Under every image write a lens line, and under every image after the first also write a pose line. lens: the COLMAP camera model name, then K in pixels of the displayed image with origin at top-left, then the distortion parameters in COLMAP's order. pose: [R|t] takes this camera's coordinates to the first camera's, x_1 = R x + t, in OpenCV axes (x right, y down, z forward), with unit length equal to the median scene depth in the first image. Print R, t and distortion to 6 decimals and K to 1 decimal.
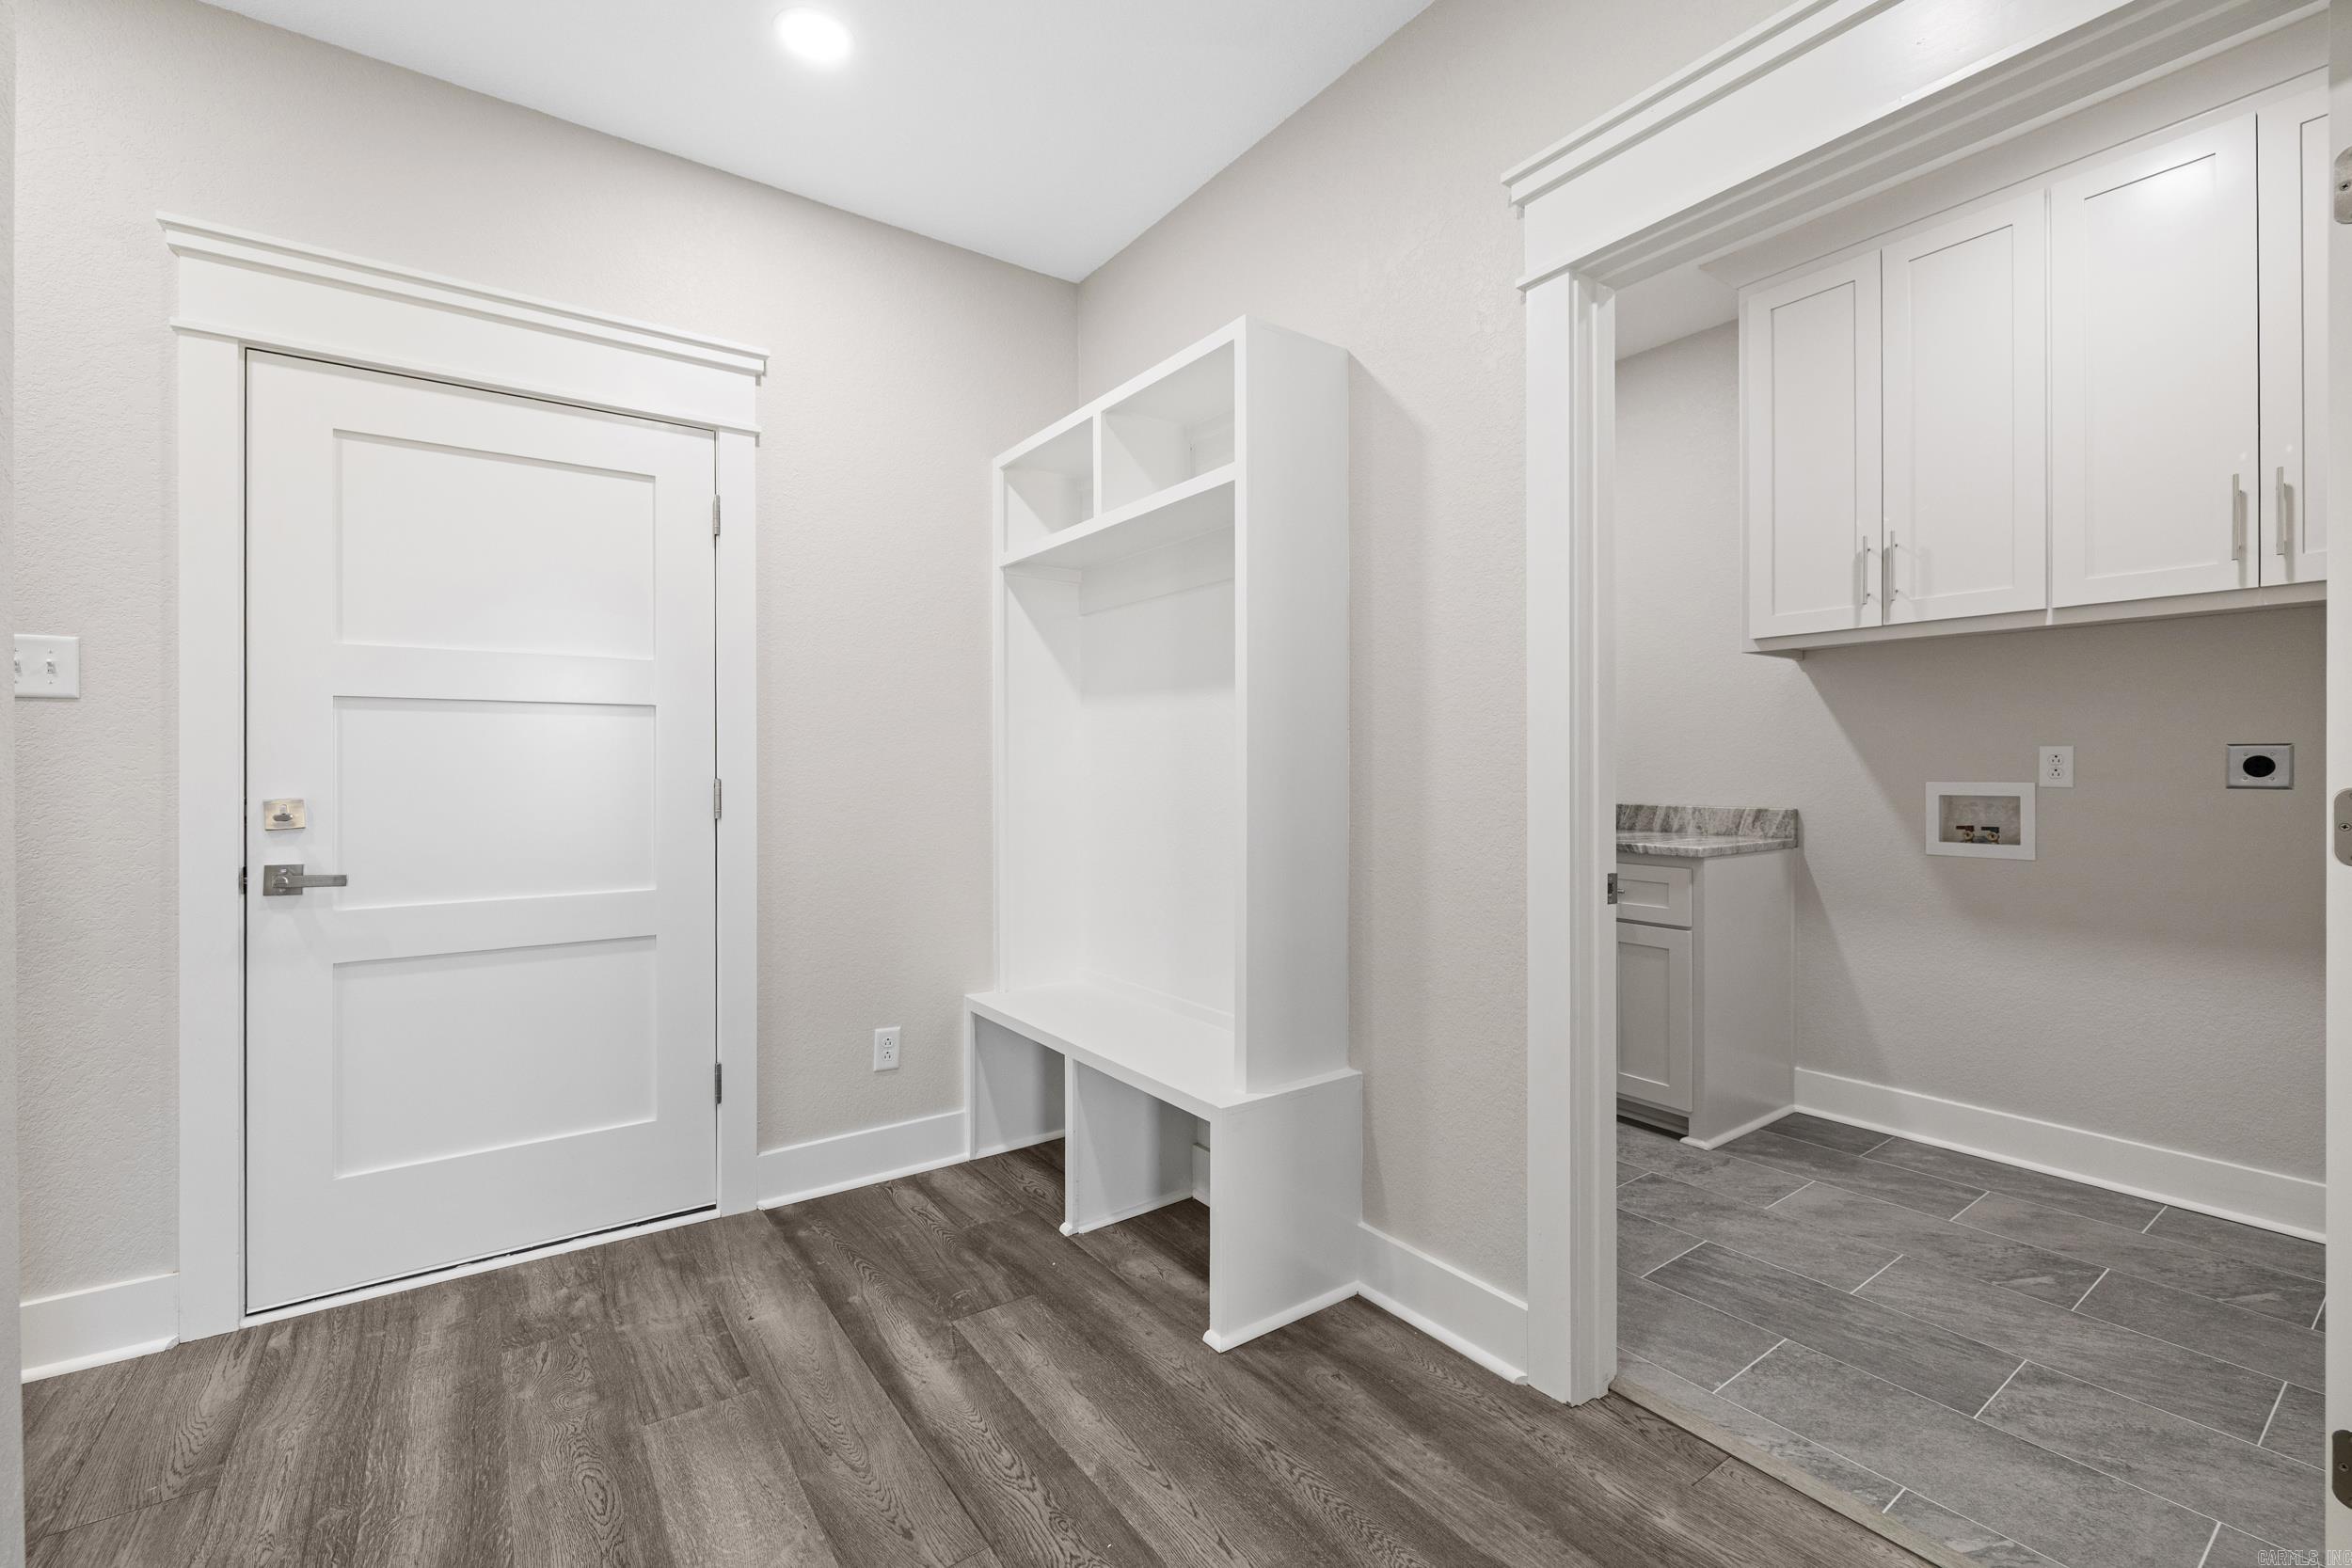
lens RADIAL K [[986.2, 0, 1164.0], [0, 986.2, 772.5], [0, 0, 1]] dist [-0.001430, -0.000218]
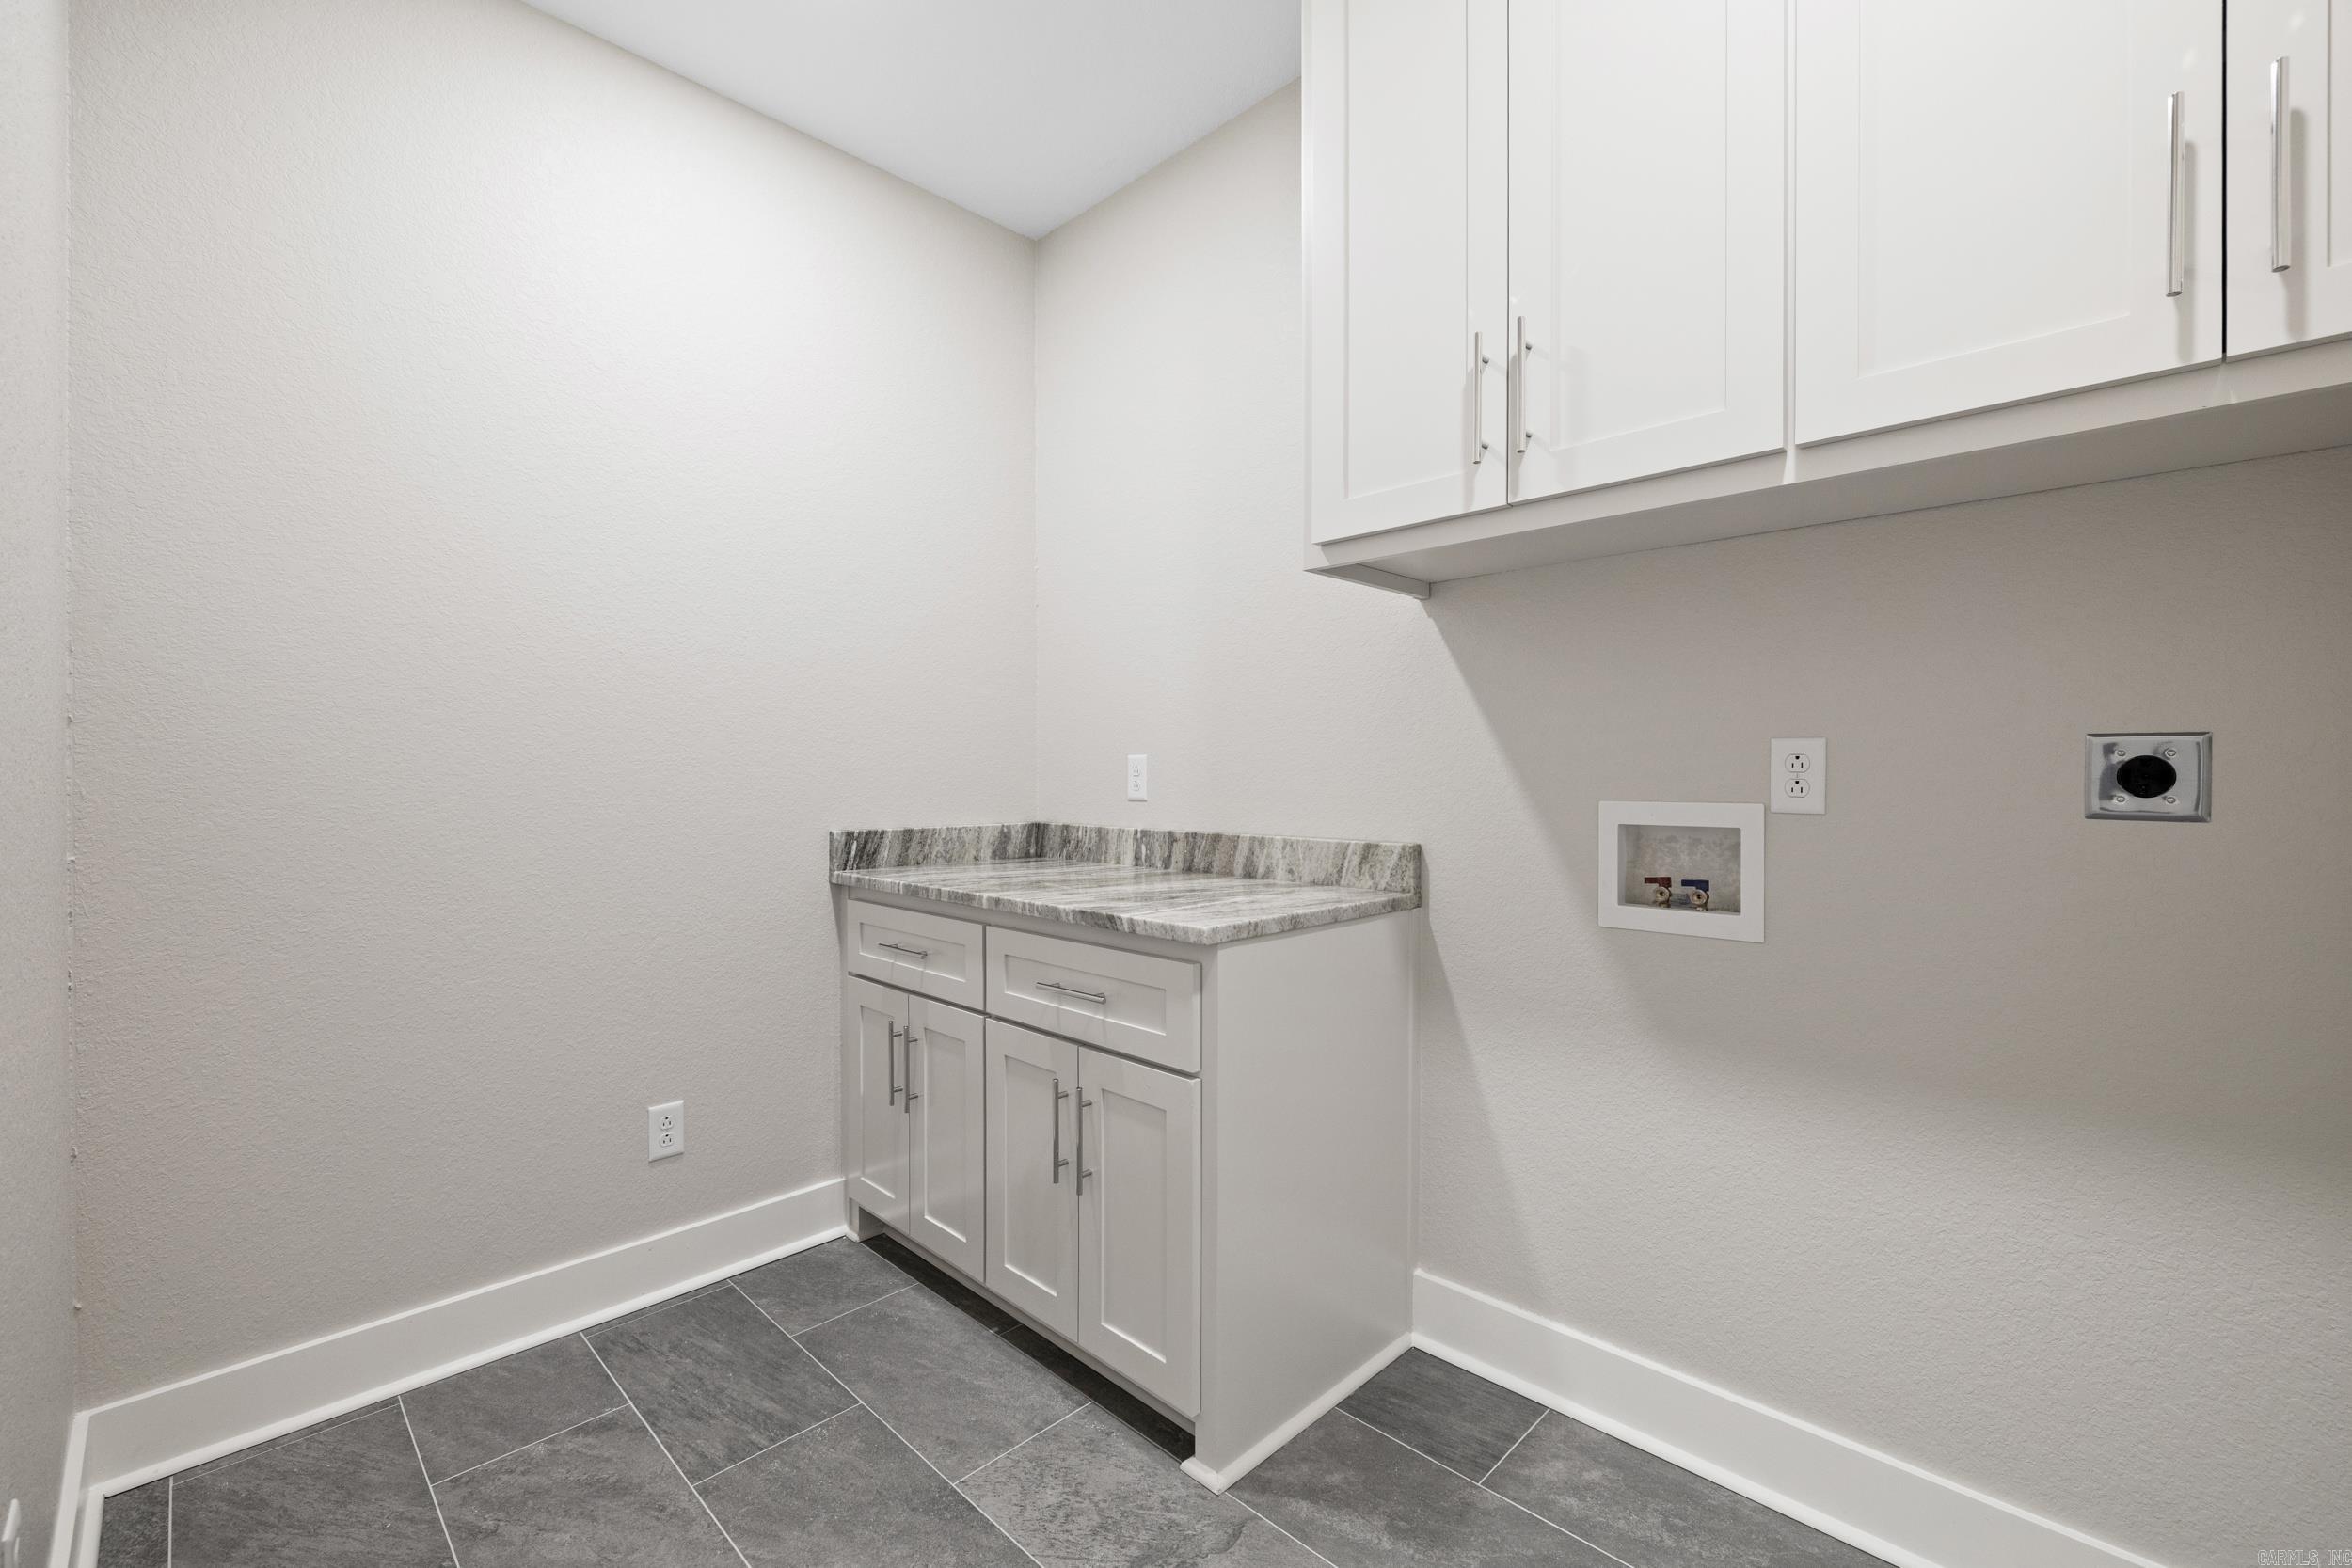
lens RADIAL K [[988.6, 0, 1159.3], [0, 988.6, 784.6], [0, 0, 1]] dist [-0.002521, 0.000306]
pose [[0.985730, 0.001831, 0.168322, 0.423587], [-0.002821, 0.999980, 0.005648, -0.003005], [-0.168308, -0.006042, 0.985716, 0.473845]]
